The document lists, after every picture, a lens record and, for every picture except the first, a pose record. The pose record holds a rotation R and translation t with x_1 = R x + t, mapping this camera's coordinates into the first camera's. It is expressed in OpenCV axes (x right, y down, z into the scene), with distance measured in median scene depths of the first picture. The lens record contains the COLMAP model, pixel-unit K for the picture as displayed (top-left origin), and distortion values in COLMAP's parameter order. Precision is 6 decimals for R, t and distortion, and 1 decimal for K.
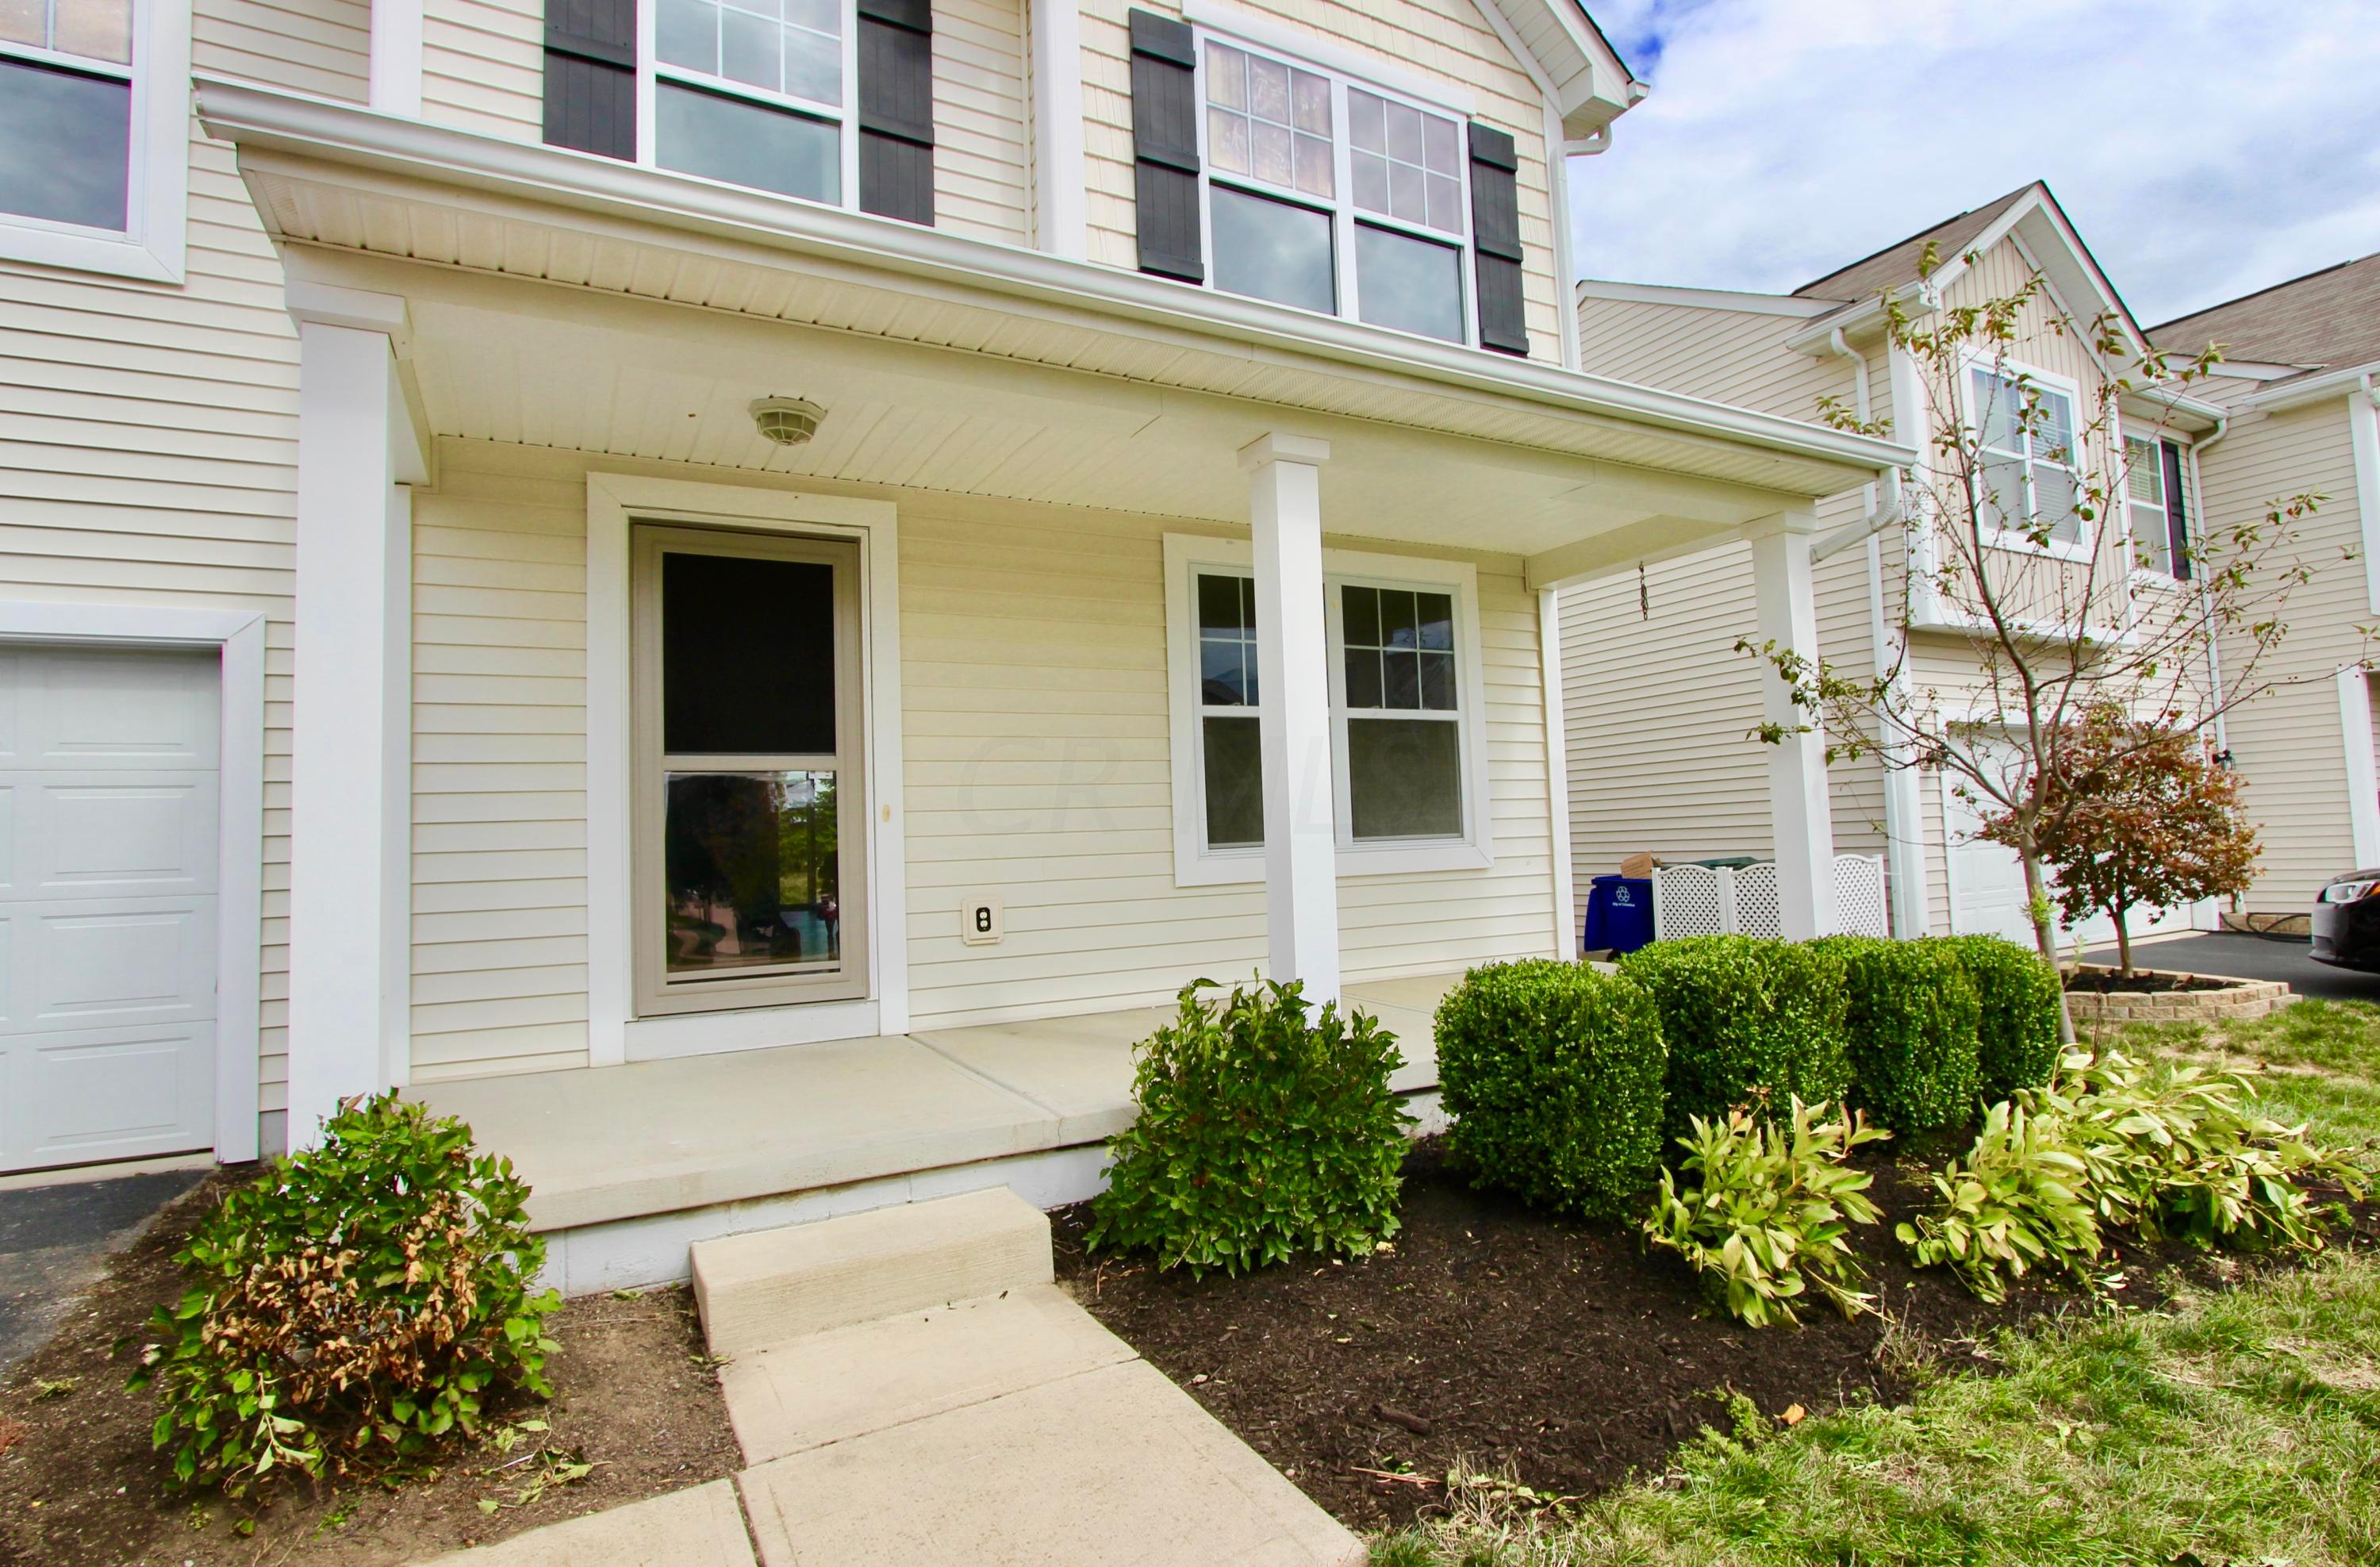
lens RADIAL K [[1278.5, 0, 1369.2], [0, 1278.5, 780.7], [0, 0, 1]] dist [-0.018714, 0.000992]
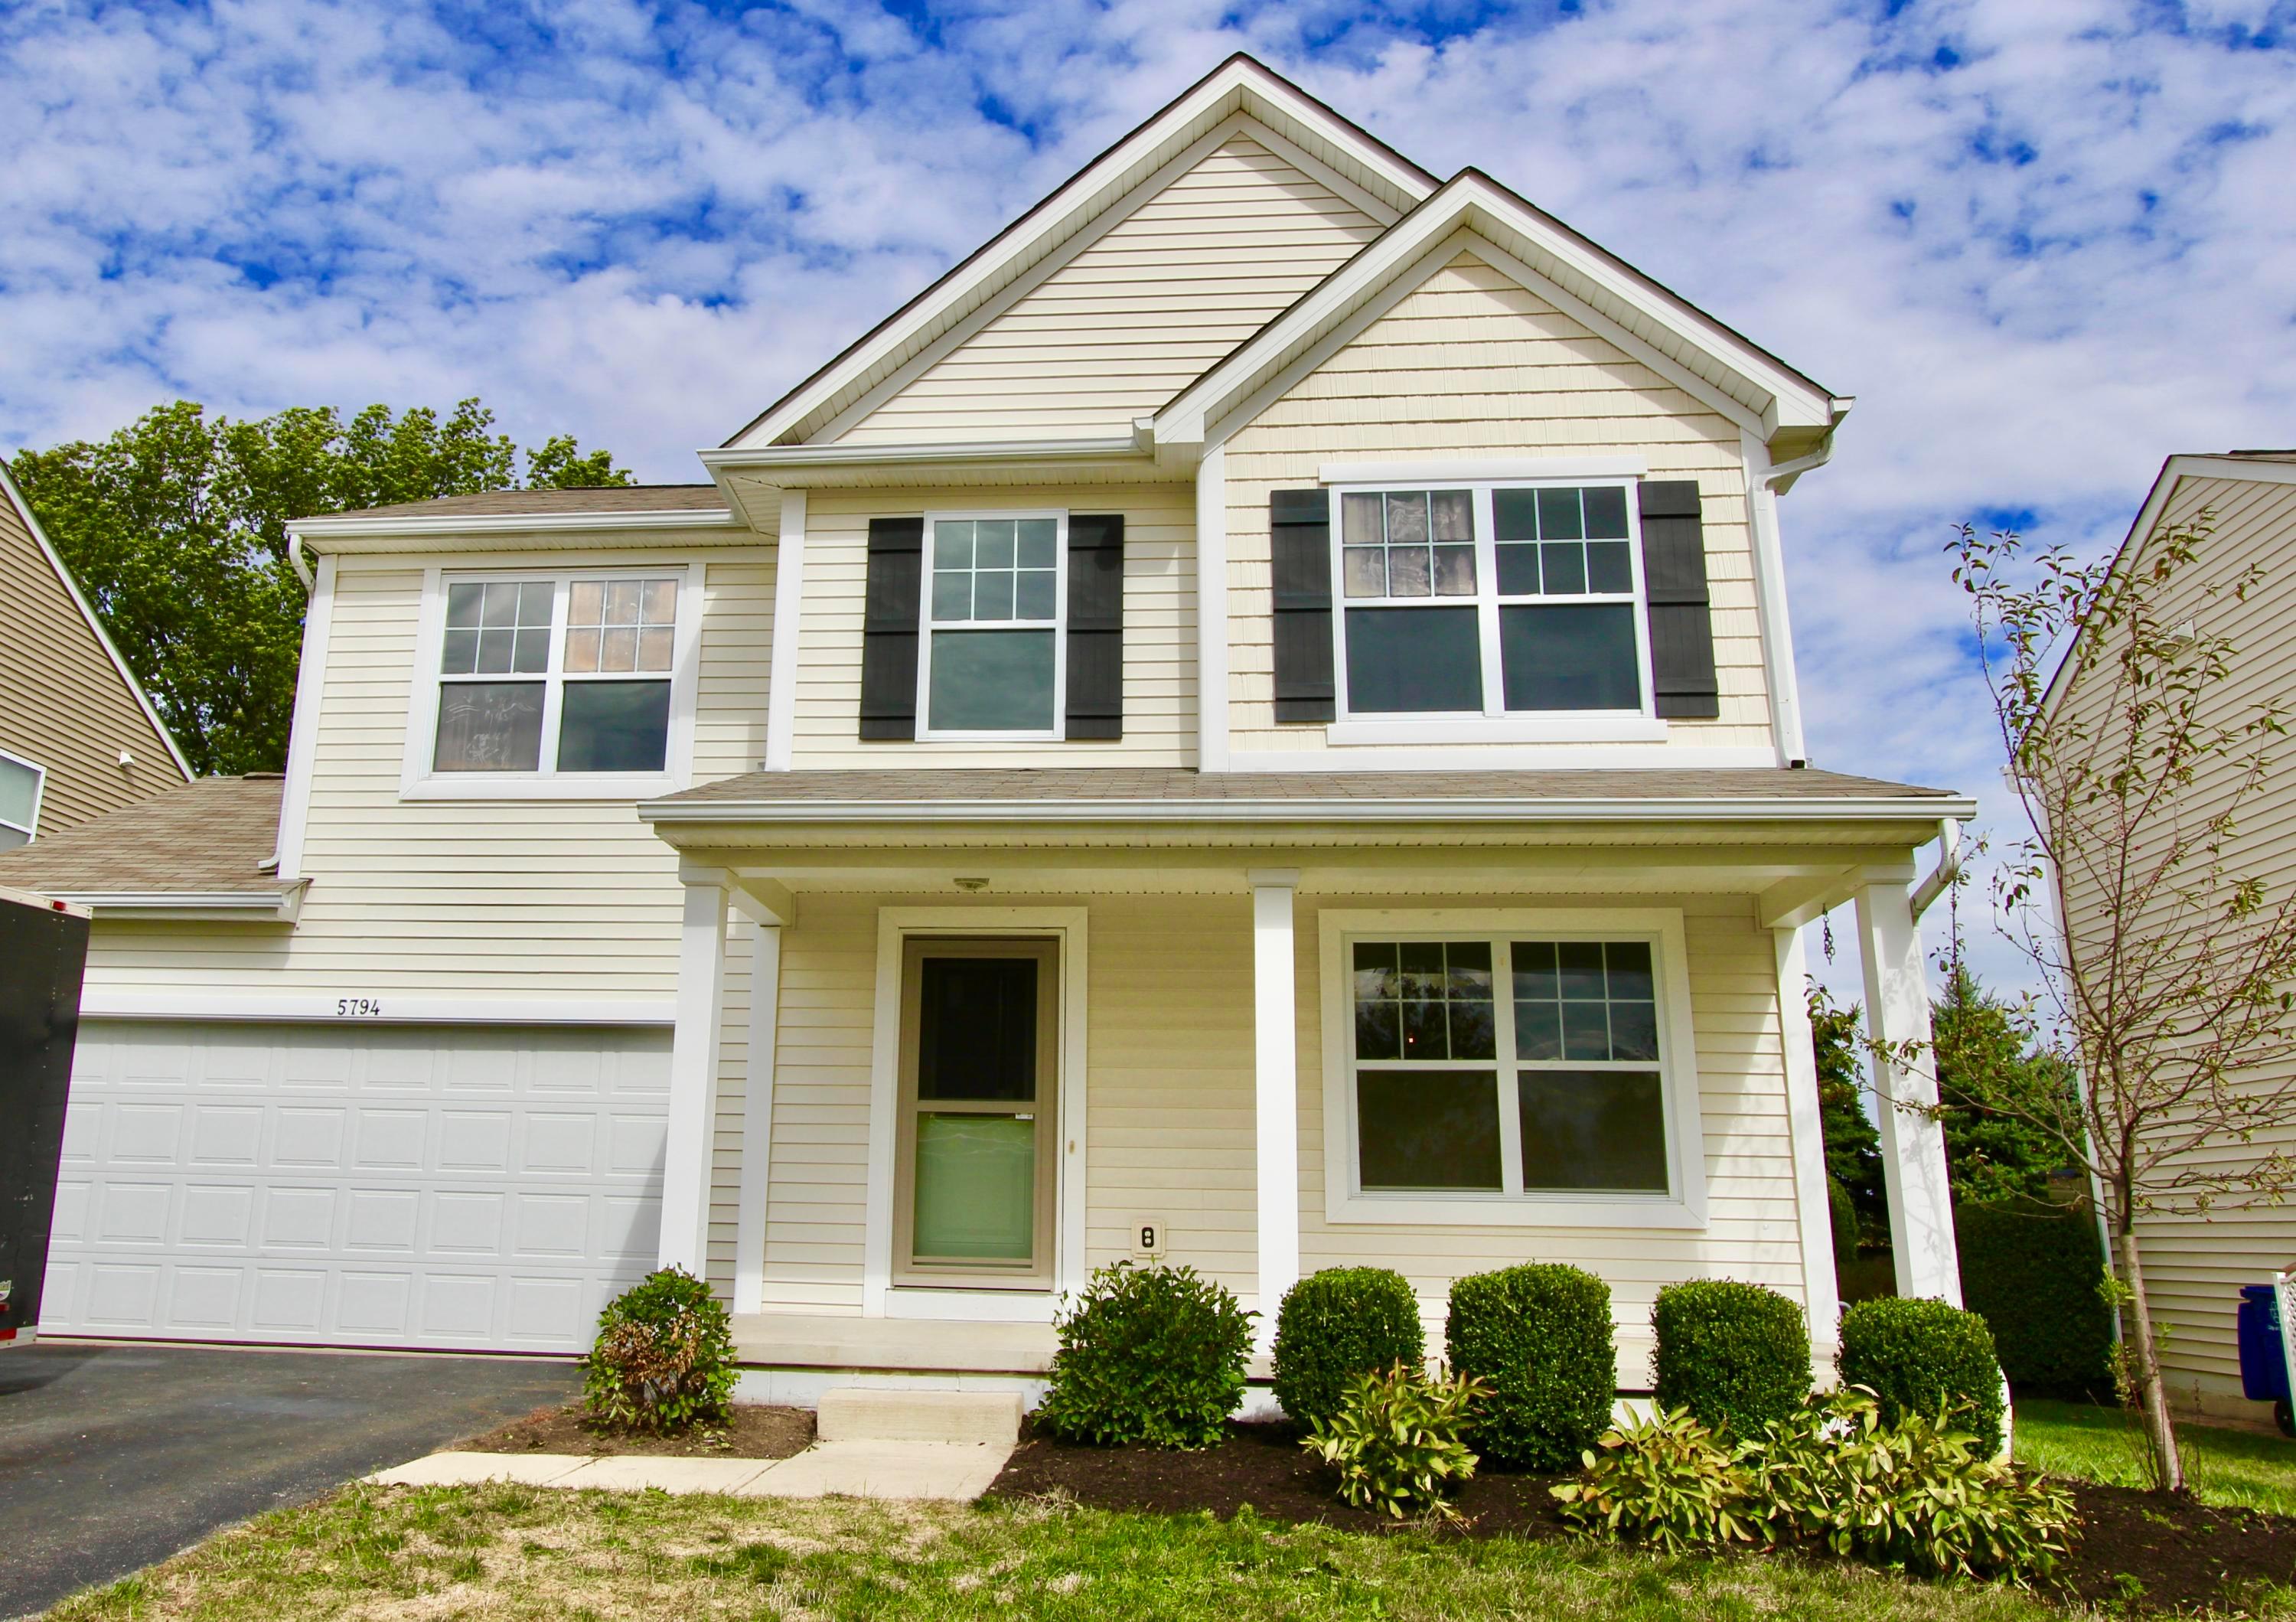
lens RADIAL K [[1921.5, 0, 1145.9], [0, 1921.5, 839.4], [0, 0, 1]] dist [-0.022708, 0.020408]
pose [[0.832183, -0.057668, -0.551495, 0.716434], [-0.022666, 0.990208, -0.137745, -0.016280], [0.554038, 0.127129, 0.822727, -0.553068]]
